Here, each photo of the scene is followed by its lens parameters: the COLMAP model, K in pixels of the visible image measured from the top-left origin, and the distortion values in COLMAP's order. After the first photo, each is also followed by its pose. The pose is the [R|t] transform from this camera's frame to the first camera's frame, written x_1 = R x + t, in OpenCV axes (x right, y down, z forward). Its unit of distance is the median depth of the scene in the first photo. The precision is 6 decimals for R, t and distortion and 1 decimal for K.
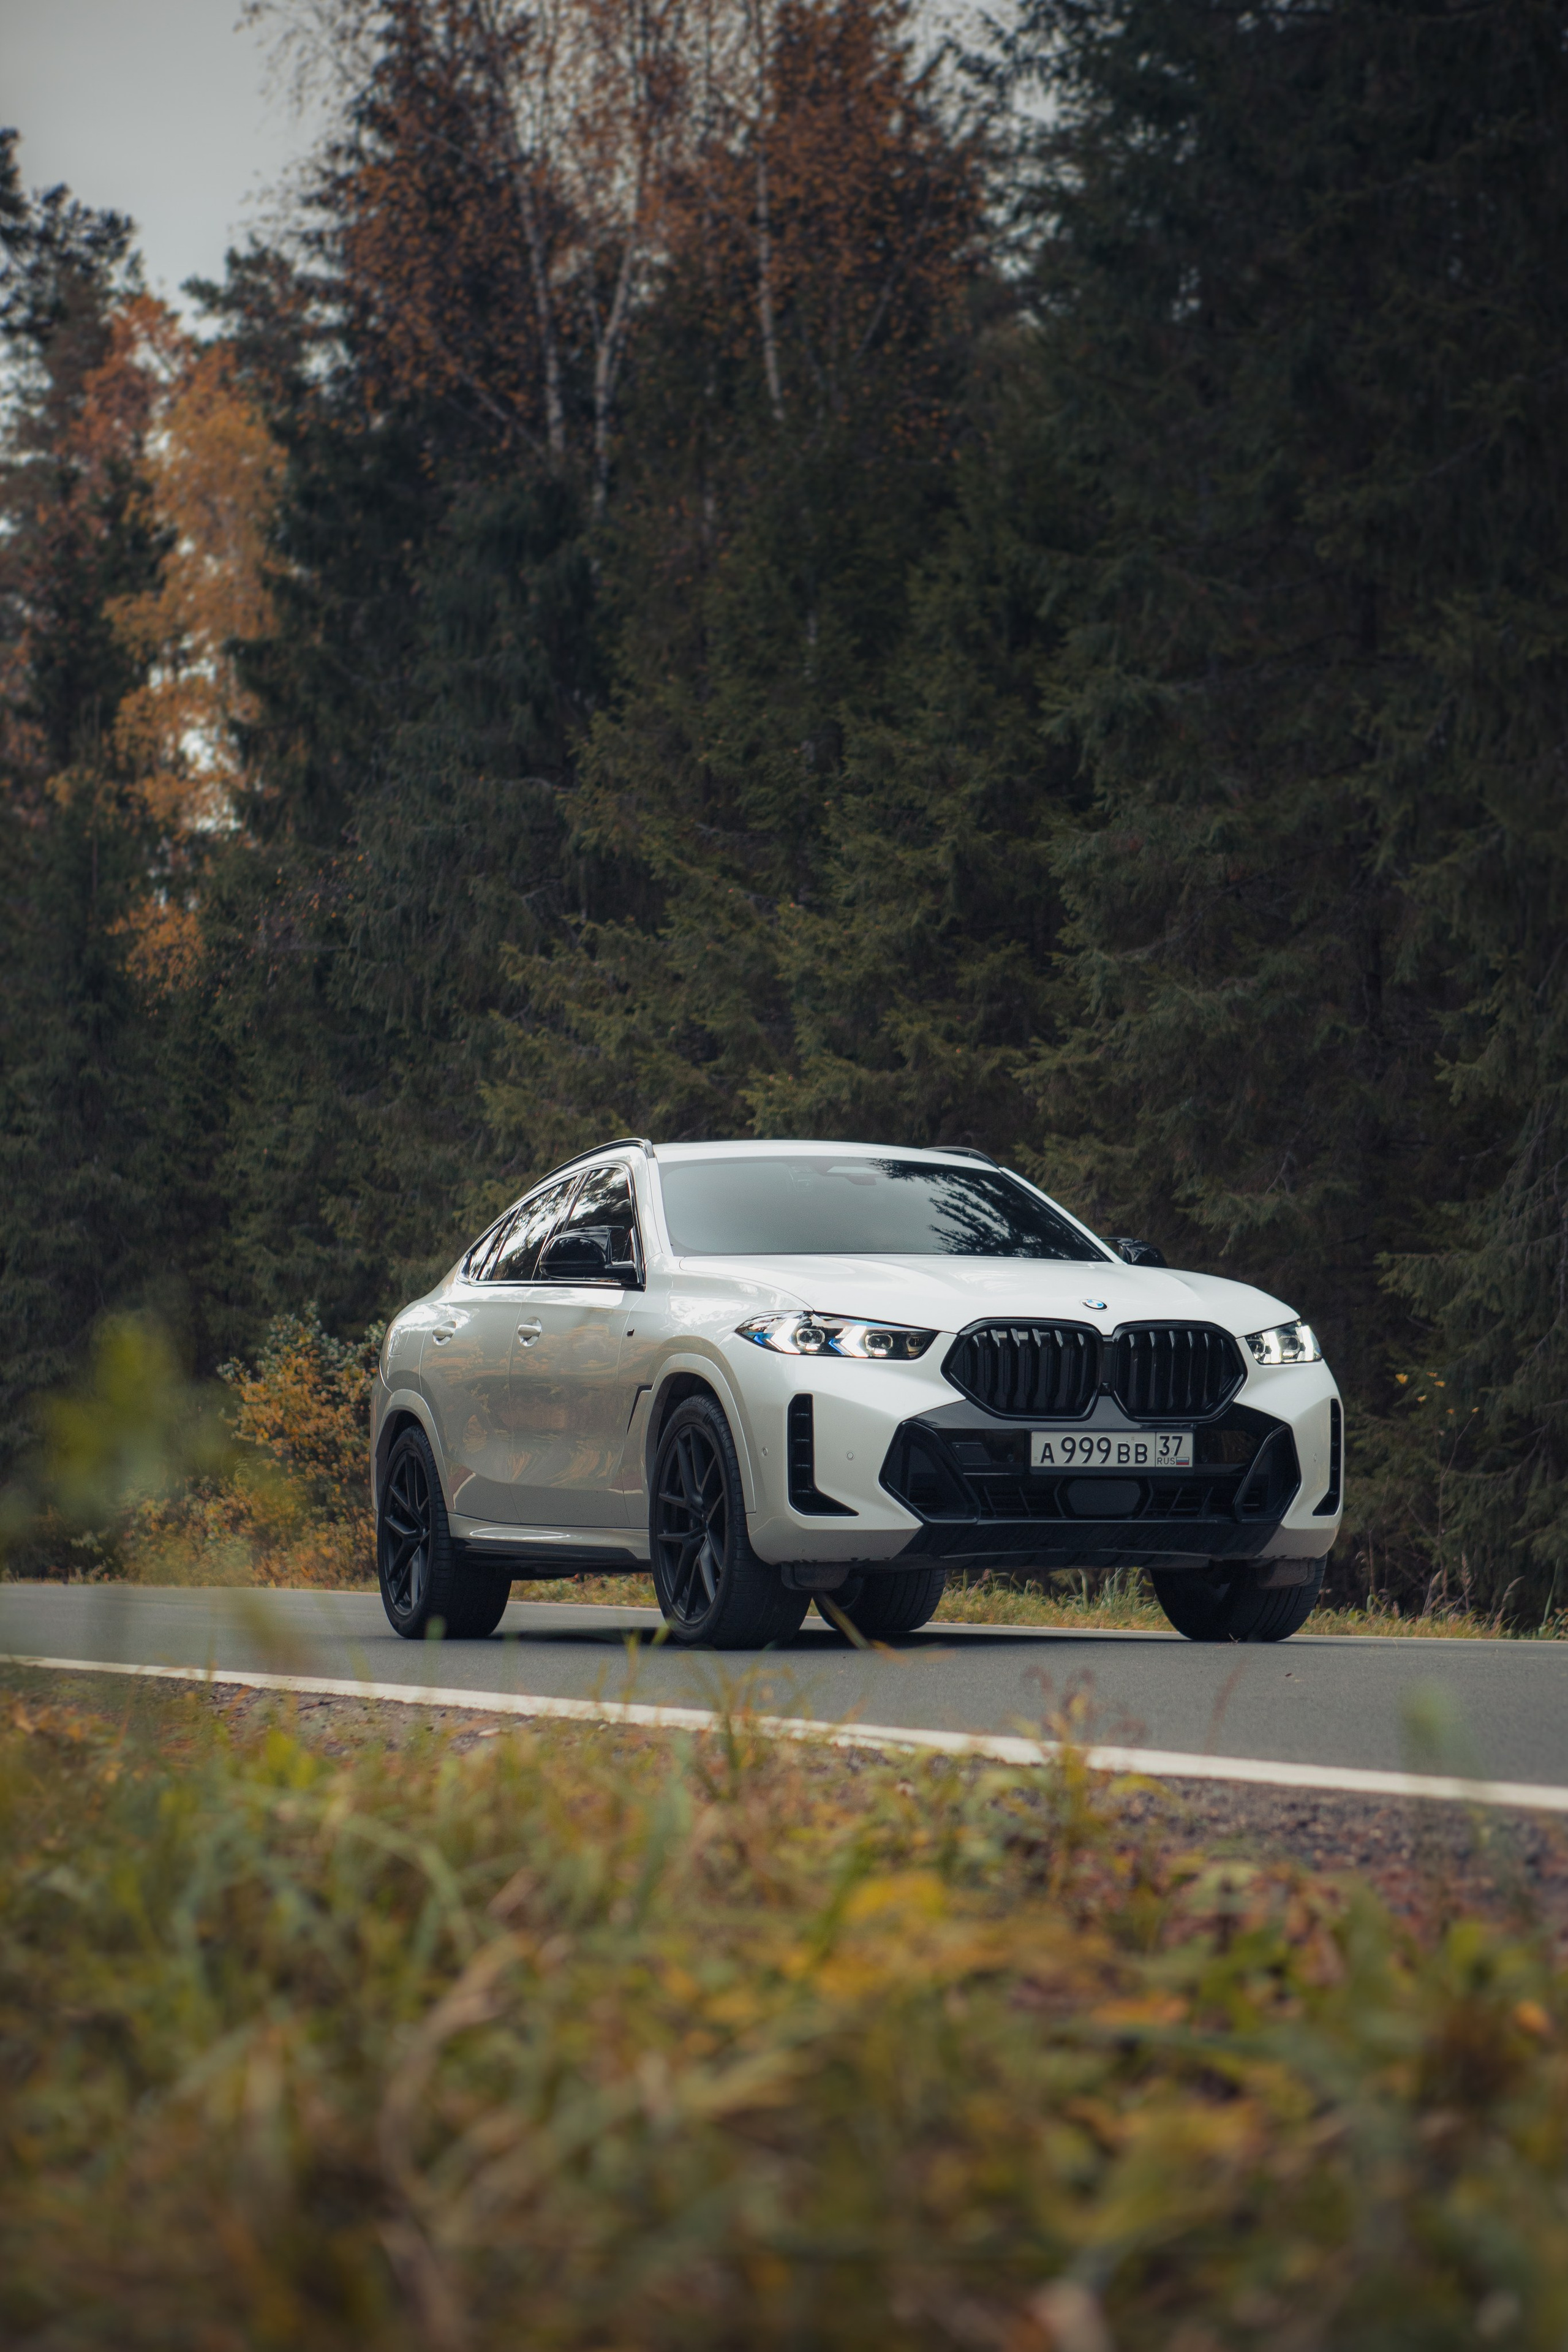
lens RADIAL K [[4666.2, 0, 784.0], [0, 4666.2, 1176.0], [0, 0, 1]] dist [-0.048750, 0.004543]
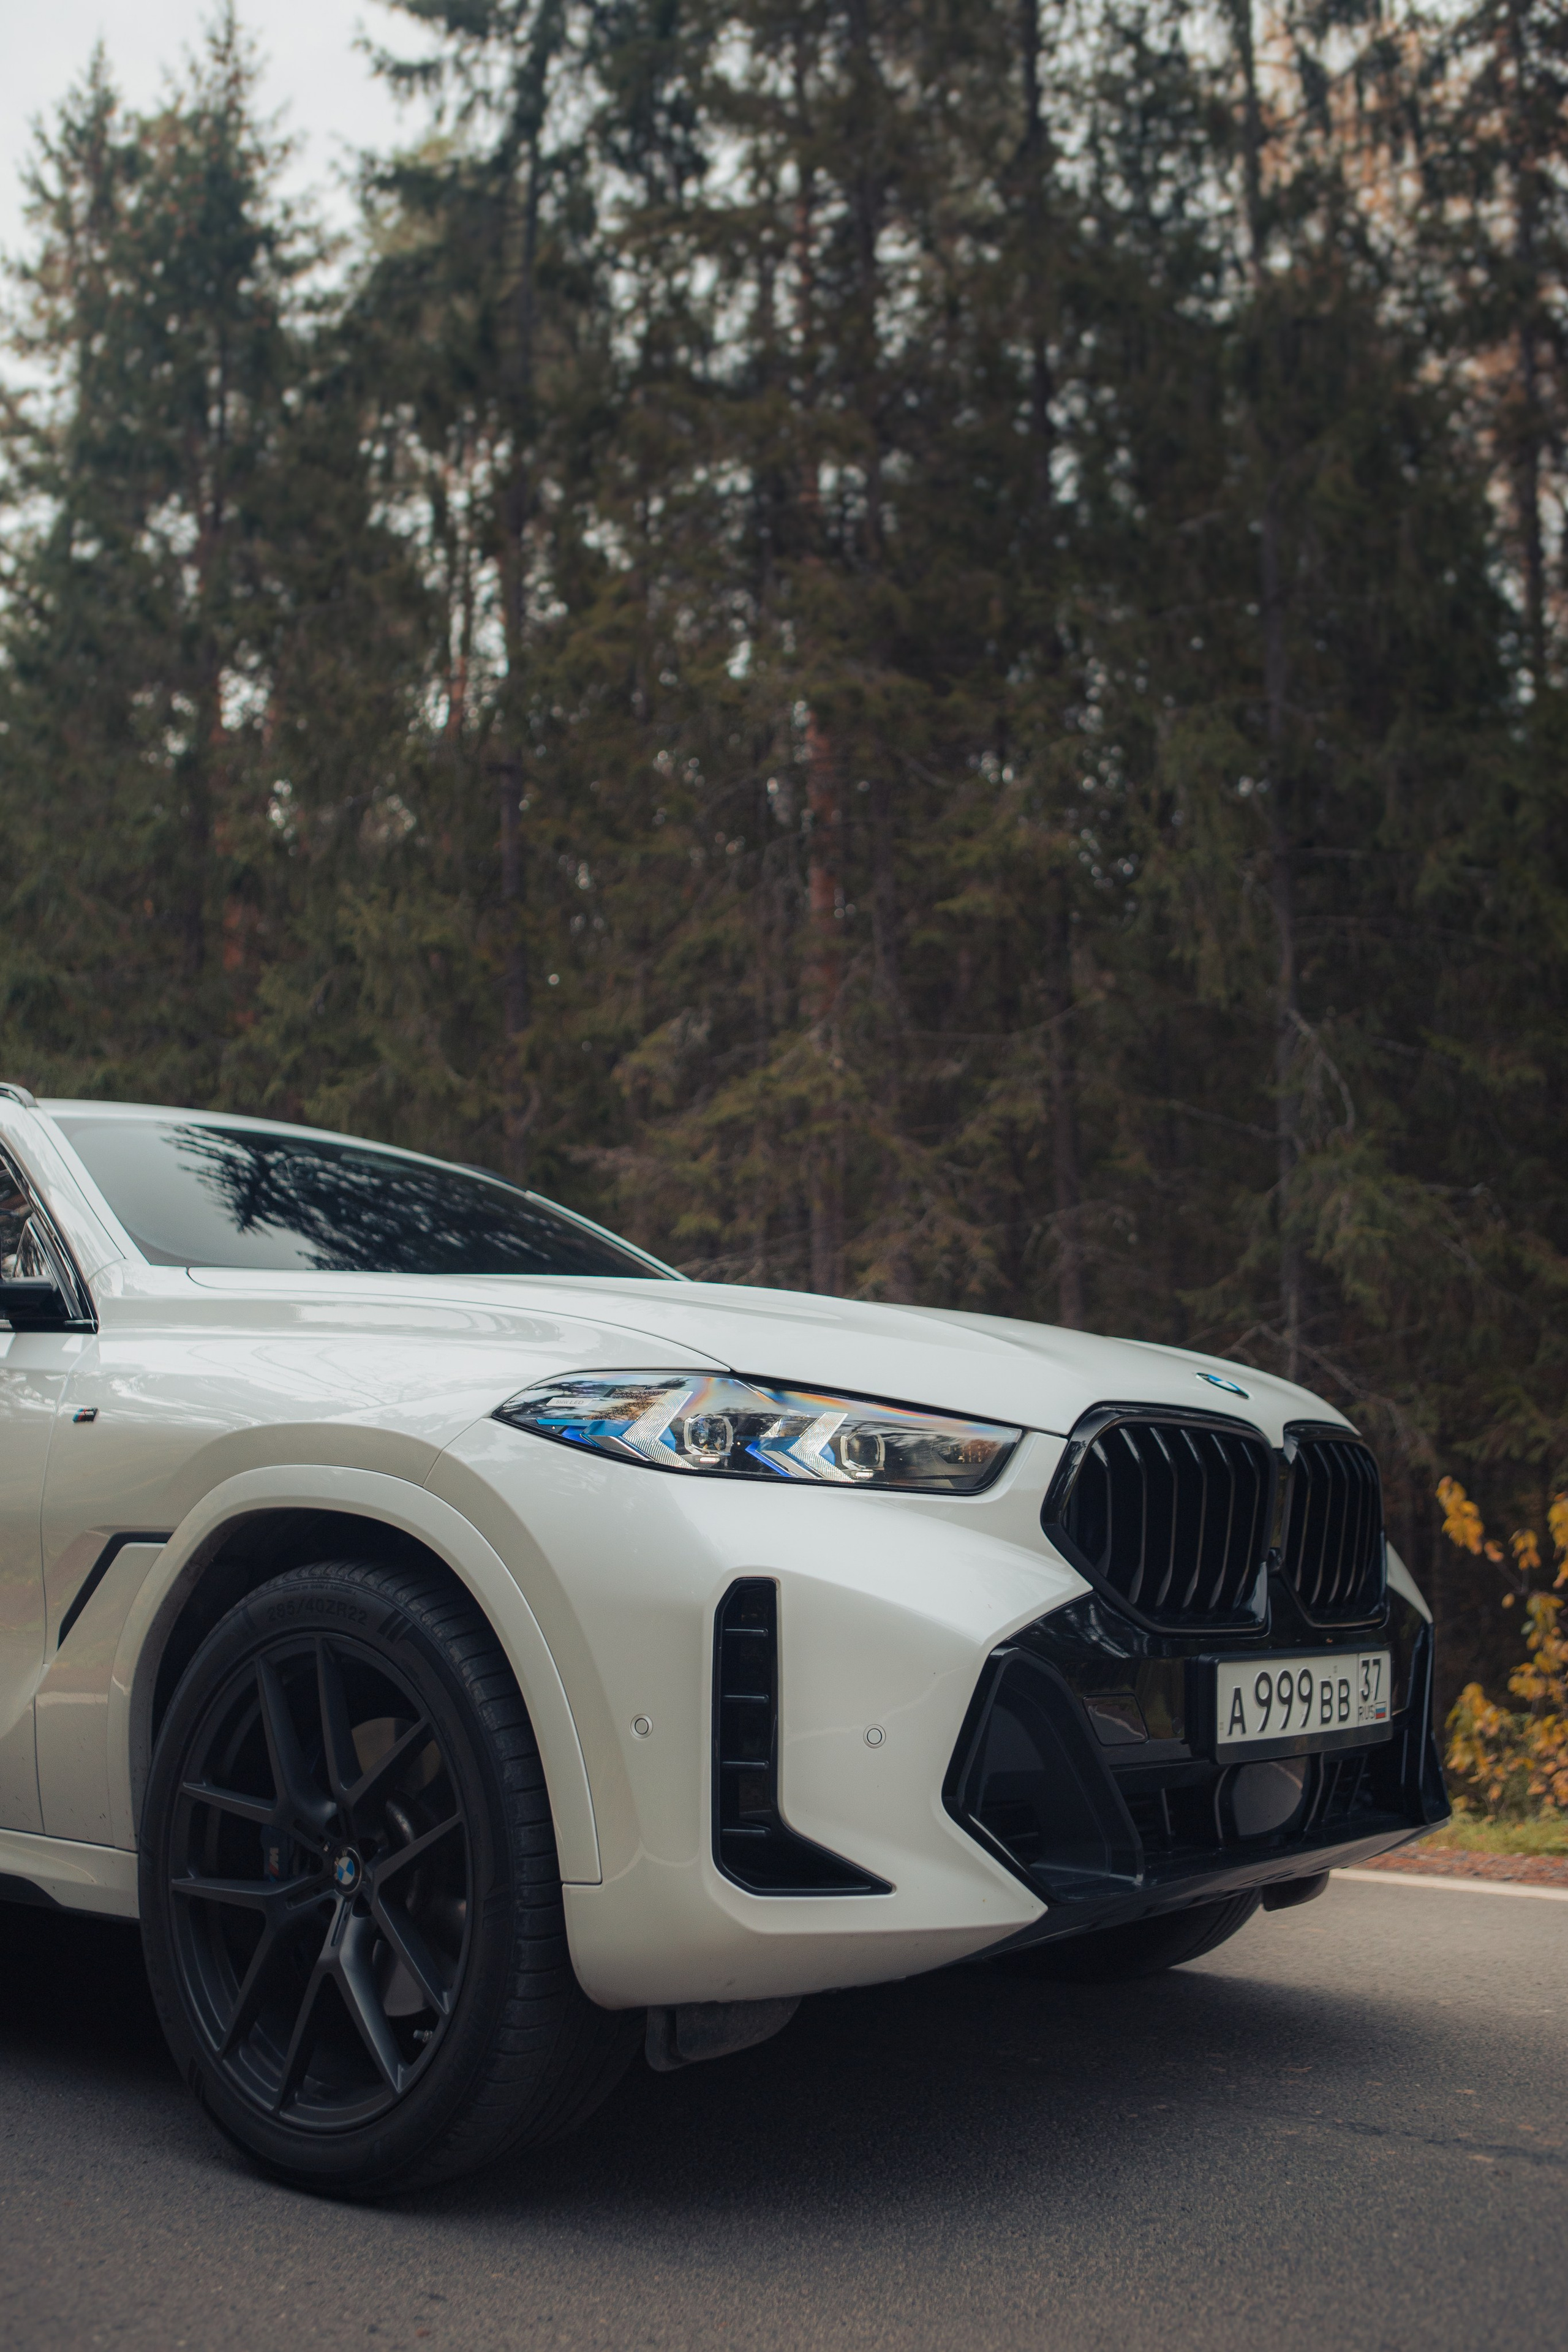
lens RADIAL K [[2157.1, 0, 784.0], [0, 2157.1, 1176.0], [0, 0, 1]] dist [0.071588, 0.002820]
pose [[0.874177, 0.084069, 0.478274, -0.084634], [-0.039963, 0.994014, -0.101682, 0.030994], [-0.483960, 0.069775, 0.872304, 0.826969]]
